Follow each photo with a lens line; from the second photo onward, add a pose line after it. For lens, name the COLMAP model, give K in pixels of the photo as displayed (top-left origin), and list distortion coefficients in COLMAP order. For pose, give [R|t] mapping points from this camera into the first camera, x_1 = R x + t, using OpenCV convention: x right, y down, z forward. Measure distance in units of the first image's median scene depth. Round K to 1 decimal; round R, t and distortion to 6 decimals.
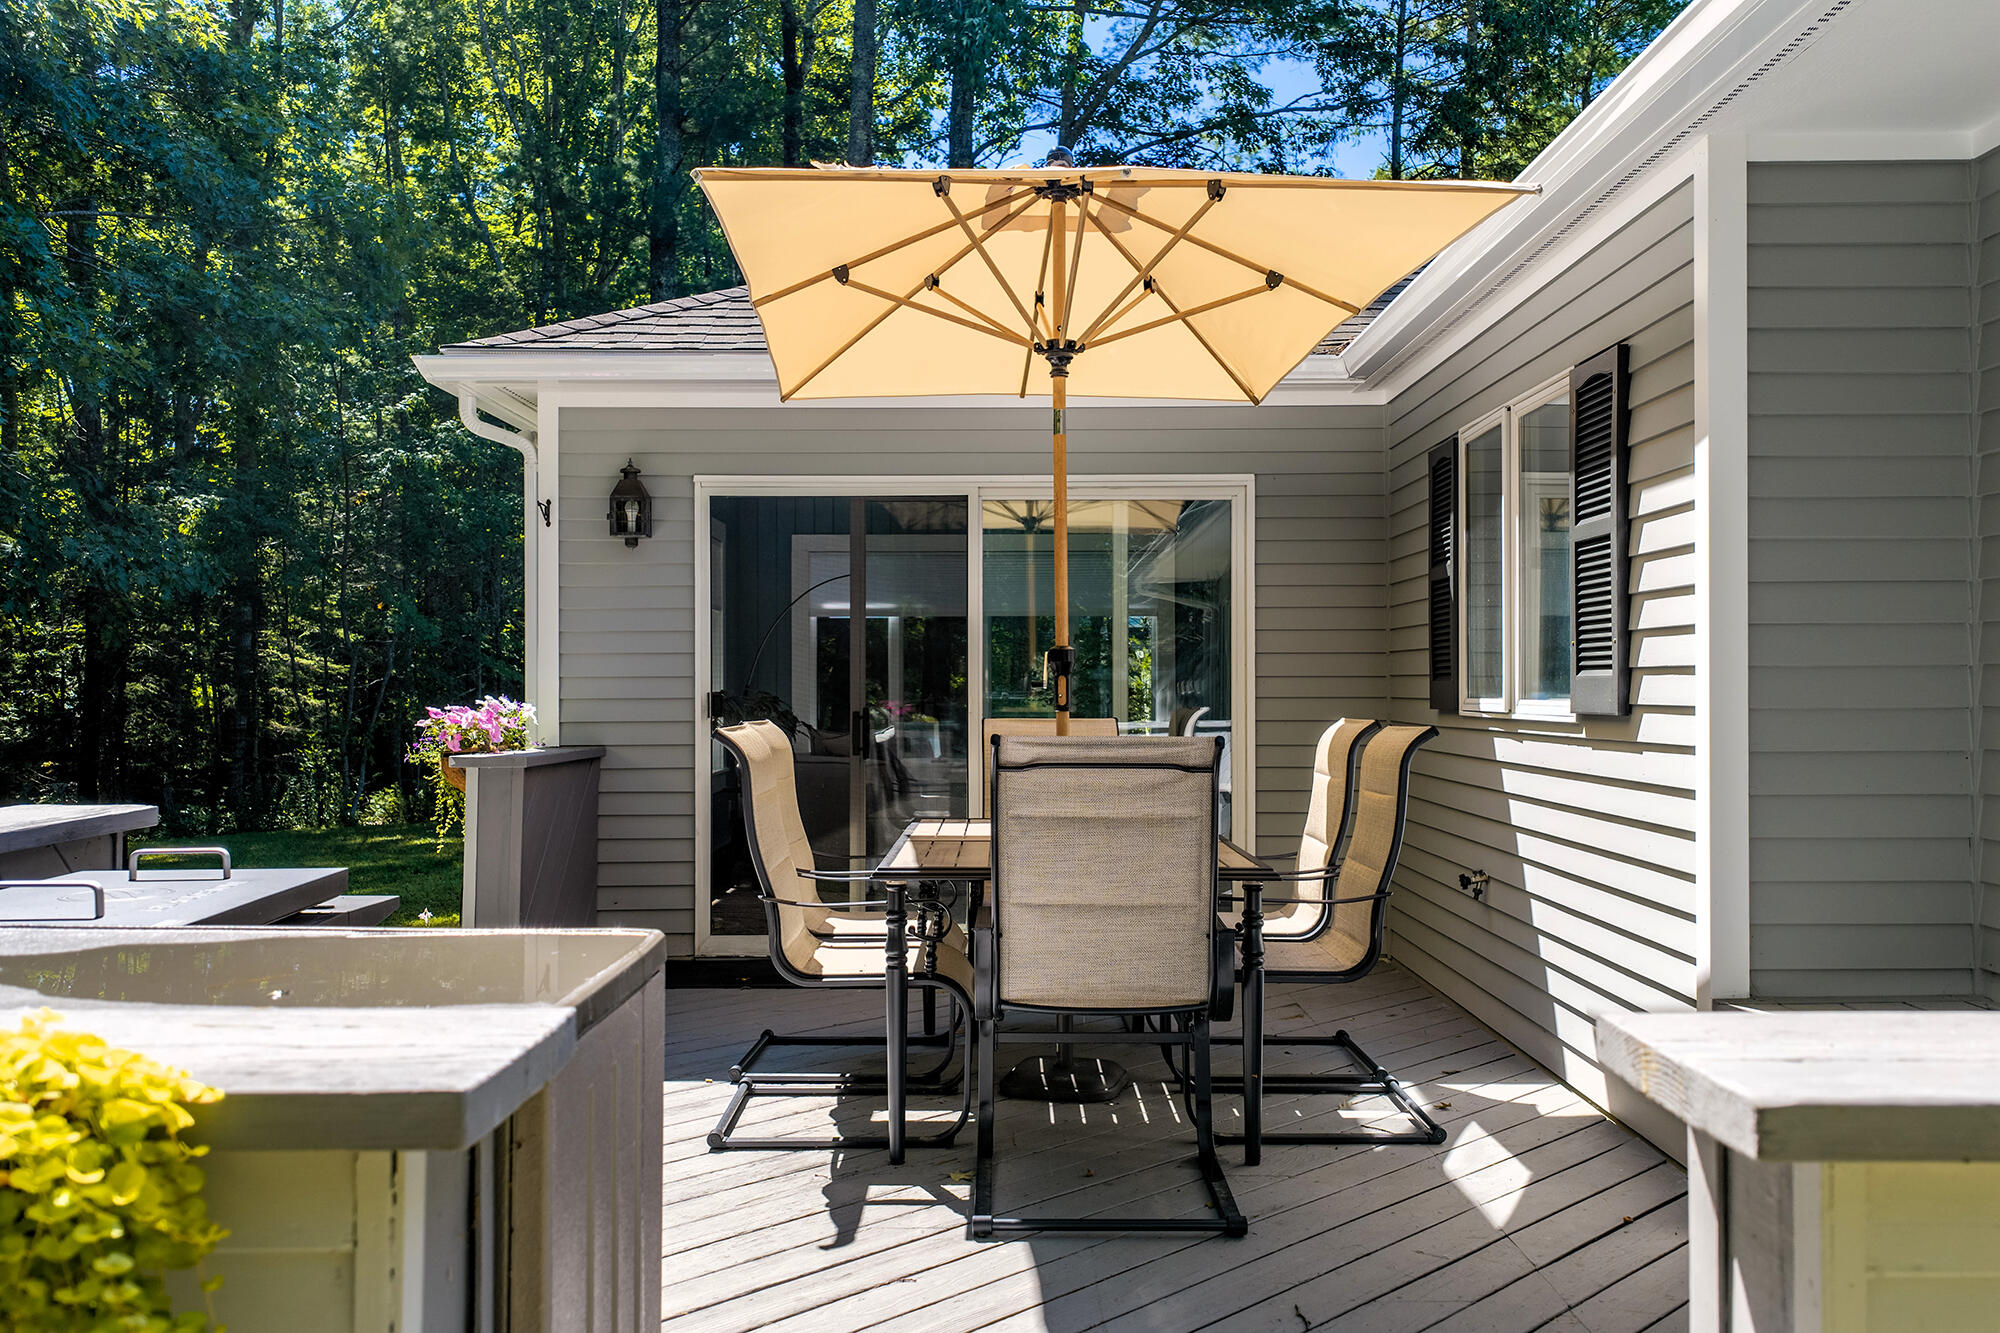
lens RADIAL K [[1653.8, 0, 981.6], [0, 1653.8, 677.4], [0, 0, 1]] dist [0.028869, -0.055227]
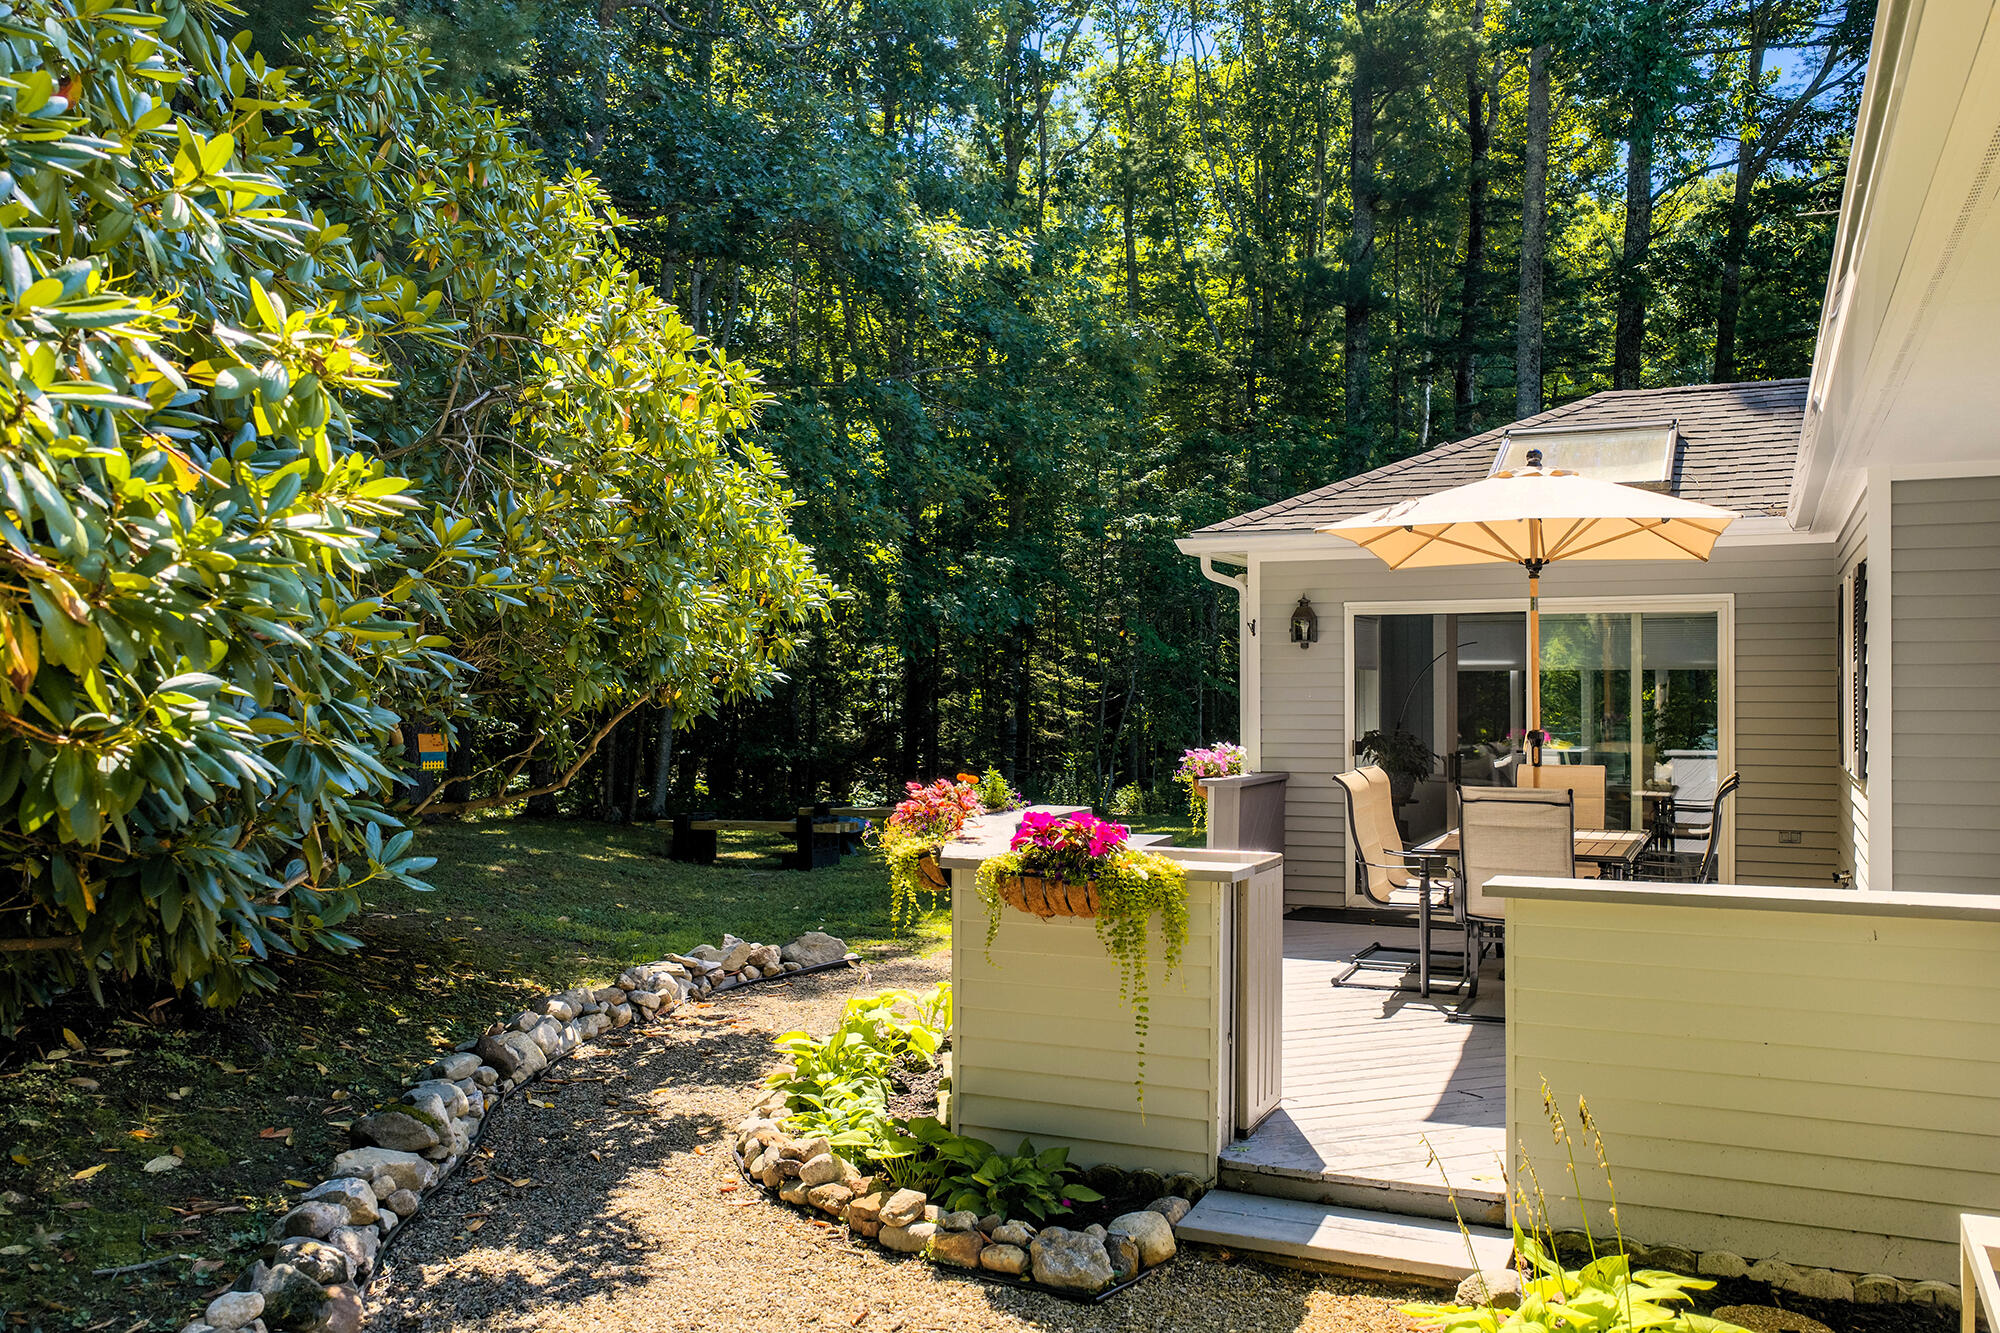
lens RADIAL K [[1653.8, 0, 981.6], [0, 1653.8, 677.4], [0, 0, 1]] dist [0.028869, -0.055227]
pose [[0.912080, -0.002183, -0.410007, 0.157681], [0.002926, 0.999995, 0.001184, -0.052901], [0.410002, -0.002279, 0.912082, -0.580251]]
